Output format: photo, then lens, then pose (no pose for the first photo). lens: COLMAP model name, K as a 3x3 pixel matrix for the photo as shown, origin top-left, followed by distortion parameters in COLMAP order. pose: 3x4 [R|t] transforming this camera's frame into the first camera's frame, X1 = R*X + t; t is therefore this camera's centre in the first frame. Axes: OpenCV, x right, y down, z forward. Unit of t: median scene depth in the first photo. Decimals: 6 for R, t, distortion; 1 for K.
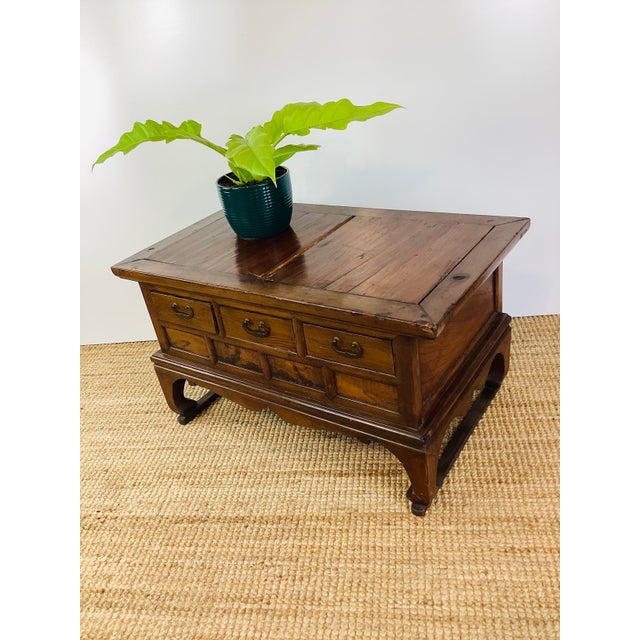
lens RADIAL K [[578.6, 0, 320.0], [0, 578.6, 320.0], [0, 0, 1]] dist [0.104660, -0.217917]
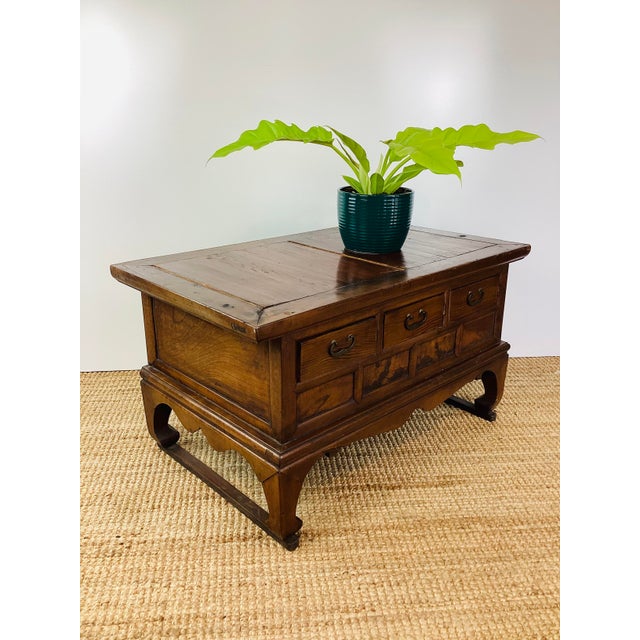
lens RADIAL K [[578.6, 0, 320.0], [0, 578.6, 320.0], [0, 0, 1]] dist [0.104660, -0.217917]
pose [[0.204680, -0.181875, 0.961784, -1.040652], [0.441800, 0.893970, 0.075030, -0.125069], [-0.873452, 0.409559, 0.263330, 0.838575]]
